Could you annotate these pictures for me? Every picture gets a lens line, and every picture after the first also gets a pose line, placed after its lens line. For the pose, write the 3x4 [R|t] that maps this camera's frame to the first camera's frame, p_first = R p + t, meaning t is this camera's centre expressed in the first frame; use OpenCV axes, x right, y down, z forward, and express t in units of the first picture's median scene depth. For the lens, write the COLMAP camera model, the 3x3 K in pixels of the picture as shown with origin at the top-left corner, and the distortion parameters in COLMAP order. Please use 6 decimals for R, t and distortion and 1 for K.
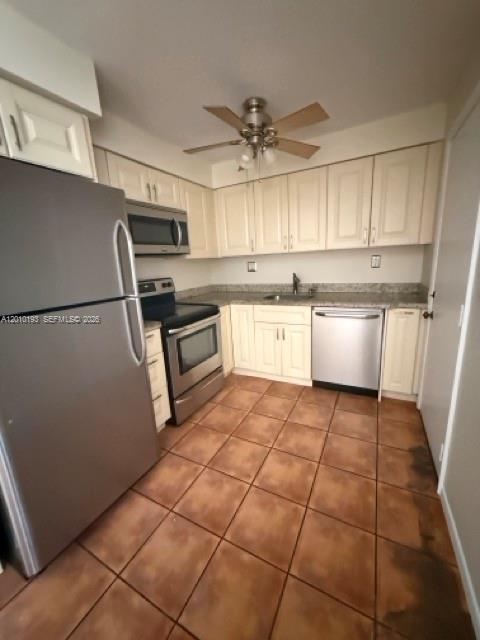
lens RADIAL K [[255.0, 0, 242.2], [0, 255.0, 318.0], [0, 0, 1]] dist [-0.000410, 0.000290]
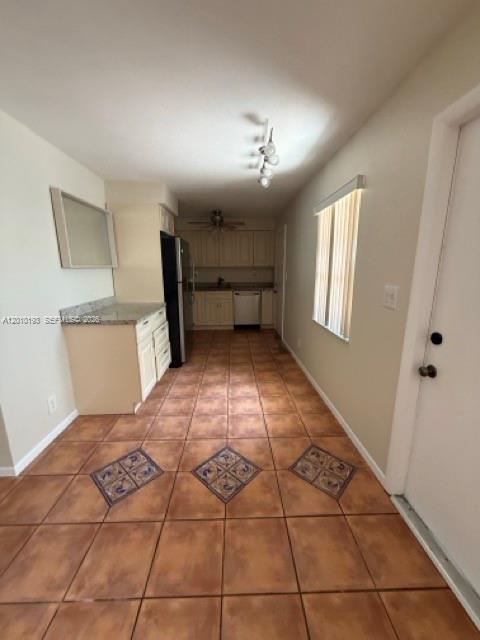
lens RADIAL K [[255.0, 0, 240.4], [0, 255.0, 319.6], [0, 0, 1]] dist [-0.000410, 0.000290]
pose [[0.867817, -0.058848, 0.493387, -0.757003], [0.072881, 0.997298, -0.009239, 0.219931], [-0.491510, 0.043976, 0.869761, -0.934206]]
